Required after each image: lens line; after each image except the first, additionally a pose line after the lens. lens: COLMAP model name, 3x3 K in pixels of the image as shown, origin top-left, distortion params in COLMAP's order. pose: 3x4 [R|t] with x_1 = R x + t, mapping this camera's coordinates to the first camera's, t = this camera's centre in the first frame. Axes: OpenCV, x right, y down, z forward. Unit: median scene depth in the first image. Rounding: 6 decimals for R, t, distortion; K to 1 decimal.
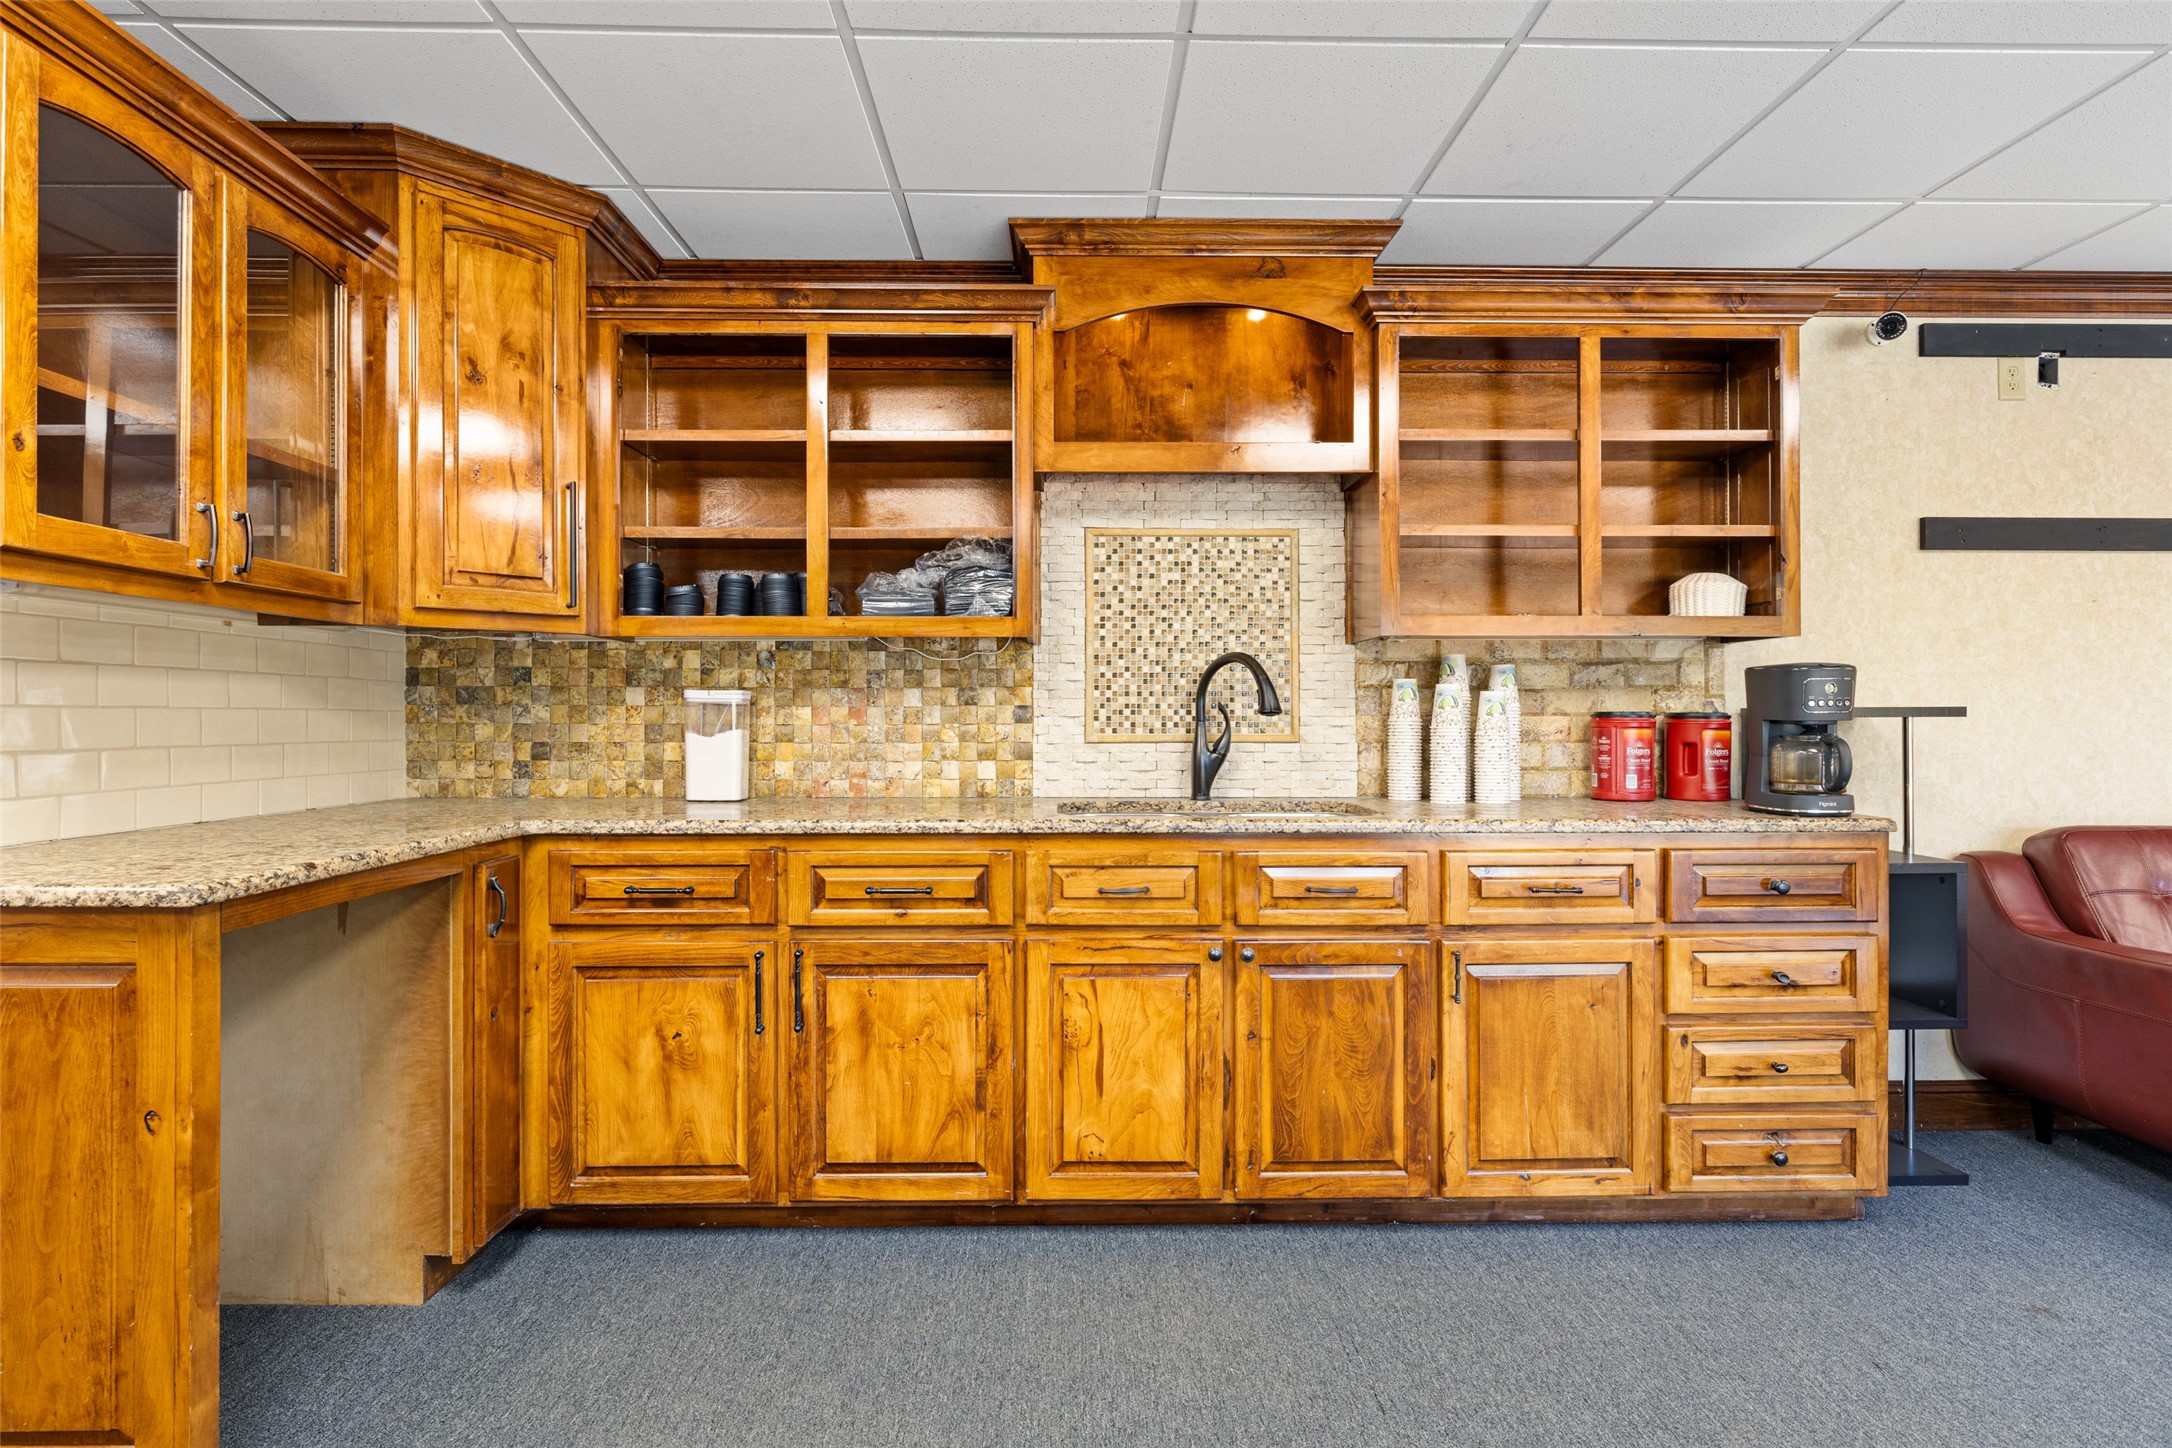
lens RADIAL K [[1155.9, 0, 1085.7], [0, 1155.9, 717.4], [0, 0, 1]] dist [-0.000531, 0.000015]
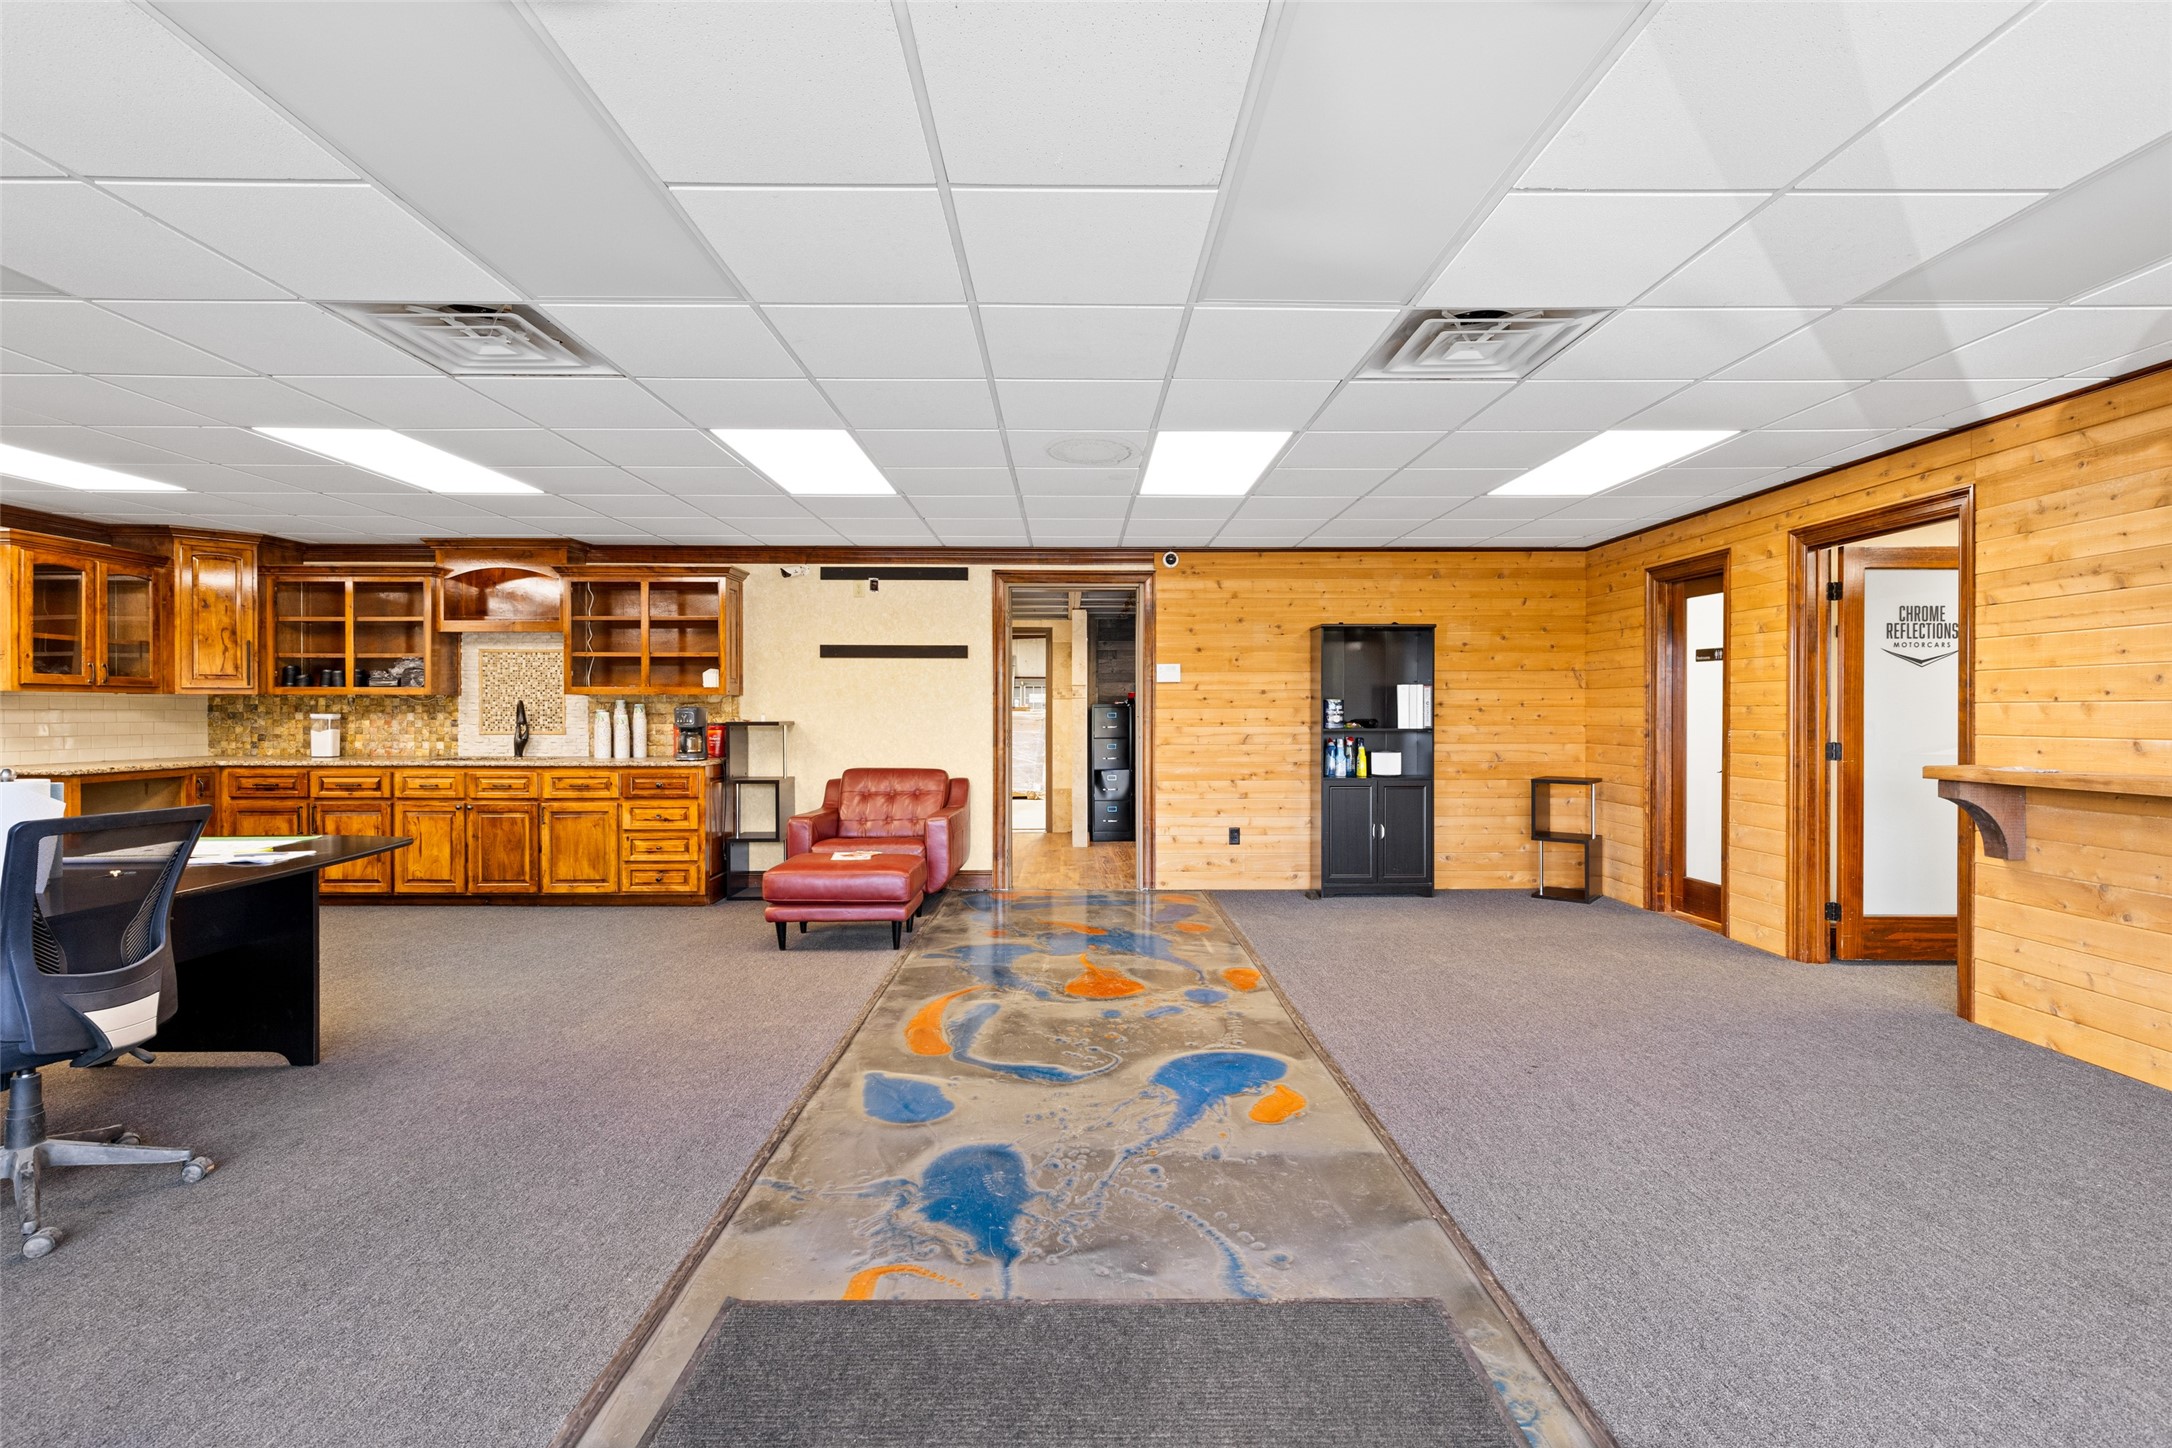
lens RADIAL K [[1001.0, 0, 1087.6], [0, 1001.0, 723.0], [0, 0, 1]] dist [-0.001407, -0.000523]
pose [[0.999998, 0.001734, 0.000106, 1.659609], [-0.001735, 0.999950, 0.009842, -0.033899], [-0.000089, -0.009842, 0.999952, -1.480099]]
